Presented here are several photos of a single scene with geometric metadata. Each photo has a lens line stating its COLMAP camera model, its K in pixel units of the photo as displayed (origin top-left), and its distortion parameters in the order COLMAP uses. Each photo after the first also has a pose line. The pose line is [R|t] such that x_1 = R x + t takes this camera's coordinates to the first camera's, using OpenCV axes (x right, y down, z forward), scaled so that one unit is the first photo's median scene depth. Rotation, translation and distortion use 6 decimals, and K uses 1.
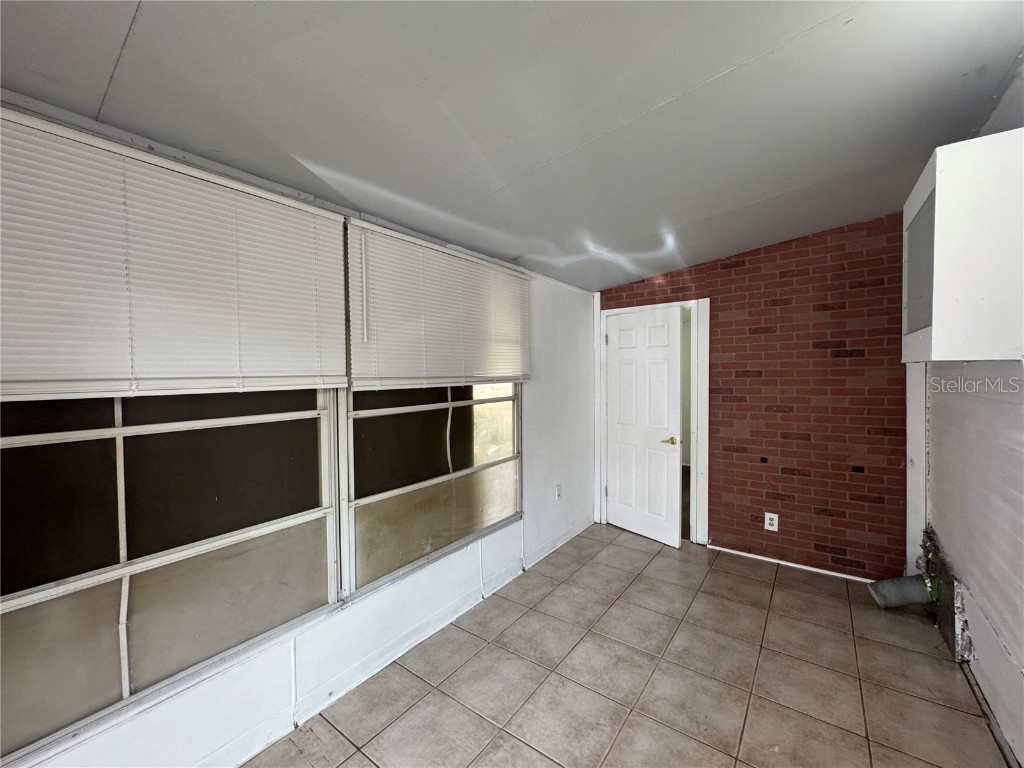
lens RADIAL K [[411.0, 0, 512.8], [0, 411.0, 384.3], [0, 0, 1]] dist [-0.001853, -0.000280]
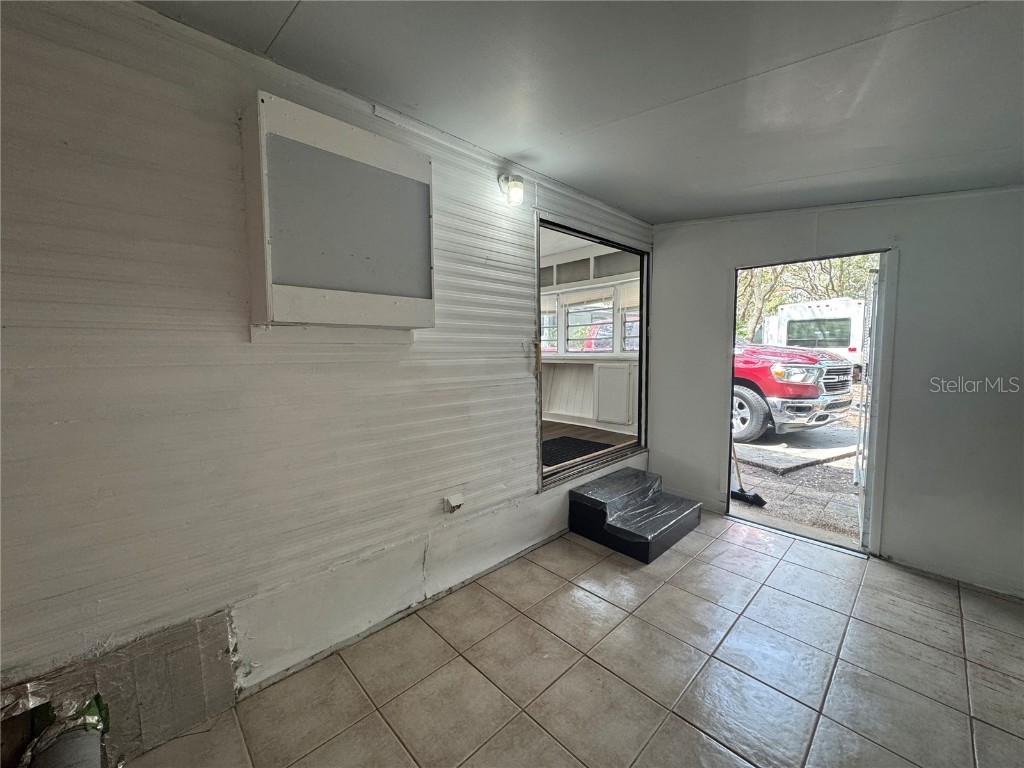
lens RADIAL K [[411.0, 0, 509.9], [0, 411.0, 381.2], [0, 0, 1]] dist [-0.001853, -0.000280]
pose [[-0.986064, 0.005205, 0.166286, 0.485252], [0.021945, 0.994846, 0.098994, -0.014216], [-0.164913, 0.101263, -0.981096, 1.863694]]
